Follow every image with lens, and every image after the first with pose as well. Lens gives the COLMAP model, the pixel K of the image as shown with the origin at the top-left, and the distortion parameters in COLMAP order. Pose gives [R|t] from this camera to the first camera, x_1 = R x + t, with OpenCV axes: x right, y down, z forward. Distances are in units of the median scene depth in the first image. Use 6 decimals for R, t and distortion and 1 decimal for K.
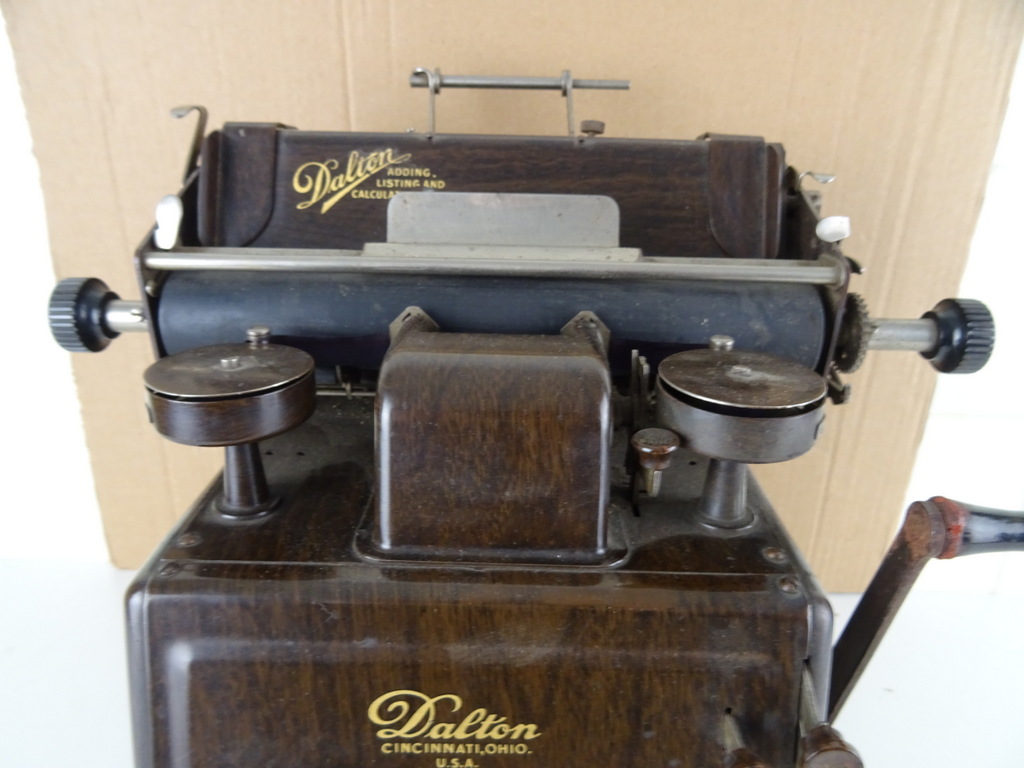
lens RADIAL K [[742.4, 0, 509.1], [0, 742.4, 372.0], [0, 0, 1]] dist [0.003324, -0.005443]
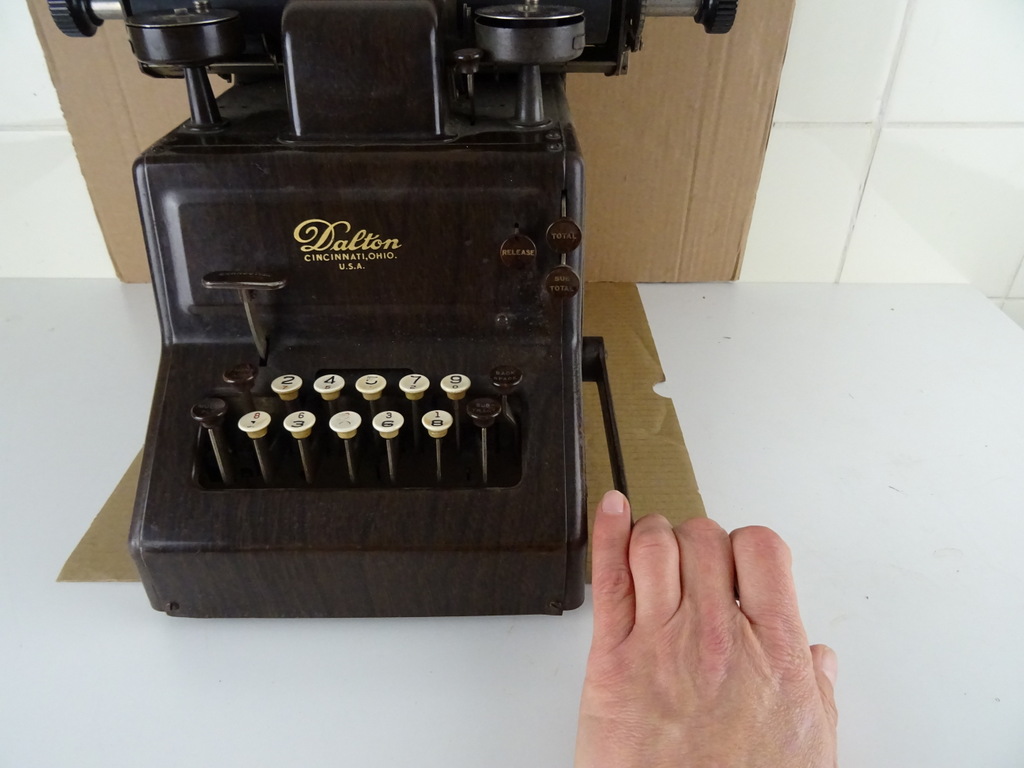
lens RADIAL K [[742.4, 0, 516.4], [0, 742.4, 373.7], [0, 0, 1]] dist [0.003324, -0.005443]
pose [[0.999497, -0.031121, 0.006136, 0.252935], [0.029050, 0.975752, 0.216942, 0.384640], [-0.012738, -0.216655, 0.976165, -0.593714]]
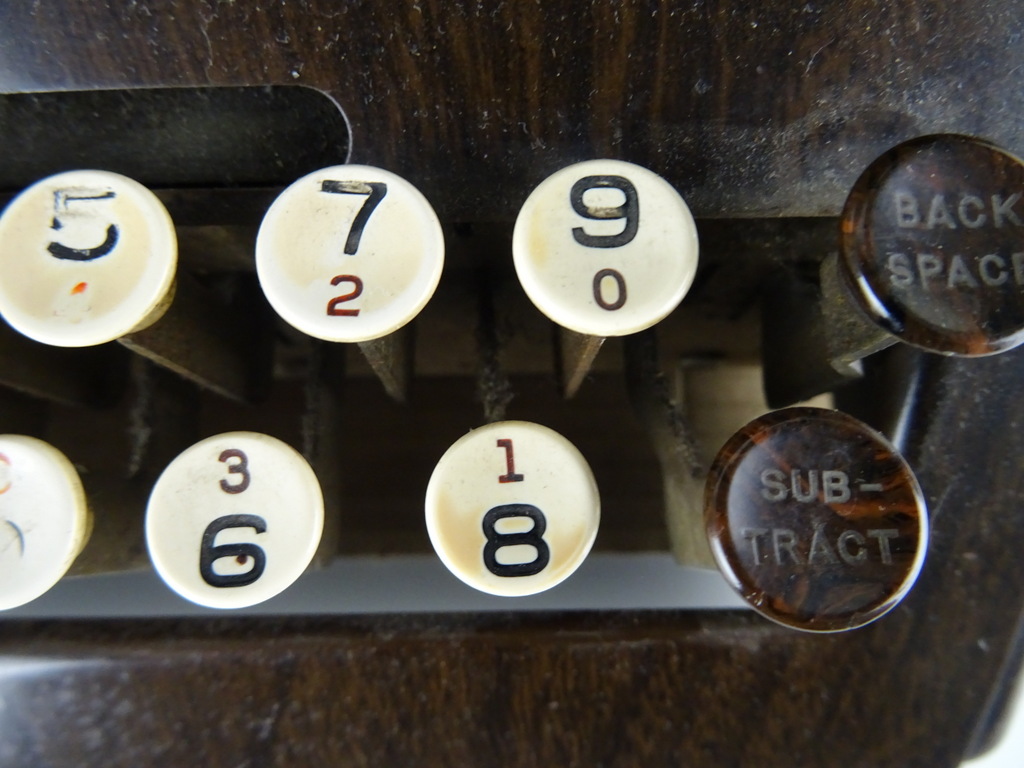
lens RADIAL K [[742.4, 0, 512.1], [0, 742.4, 395.0], [0, 0, 1]] dist [0.003324, -0.005443]
pose [[0.999305, -0.036452, -0.007780, 0.109741], [0.026030, 0.533102, 0.845651, 0.542907], [-0.026678, -0.845266, 0.533680, 0.686993]]
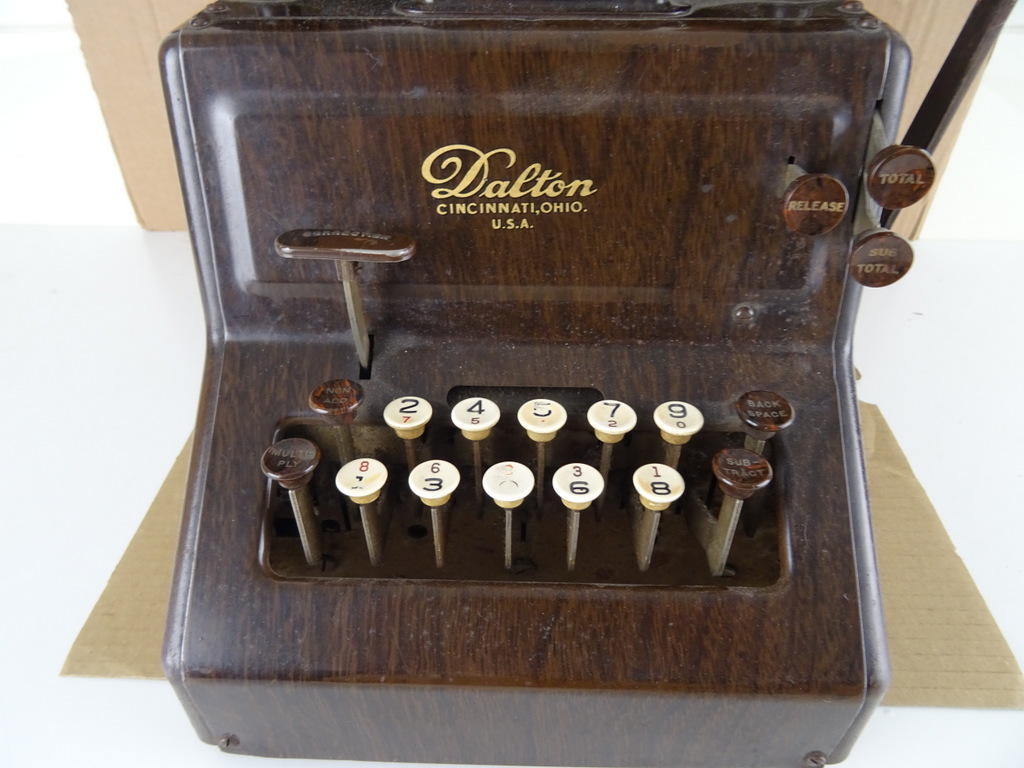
lens RADIAL K [[742.4, 0, 516.5], [0, 742.4, 376.7], [0, 0, 1]] dist [0.003324, -0.005443]
pose [[0.999737, -0.009182, -0.021023, -0.041825], [0.014857, 0.957393, 0.288406, 0.404170], [0.017479, -0.288643, 0.957277, -0.016766]]
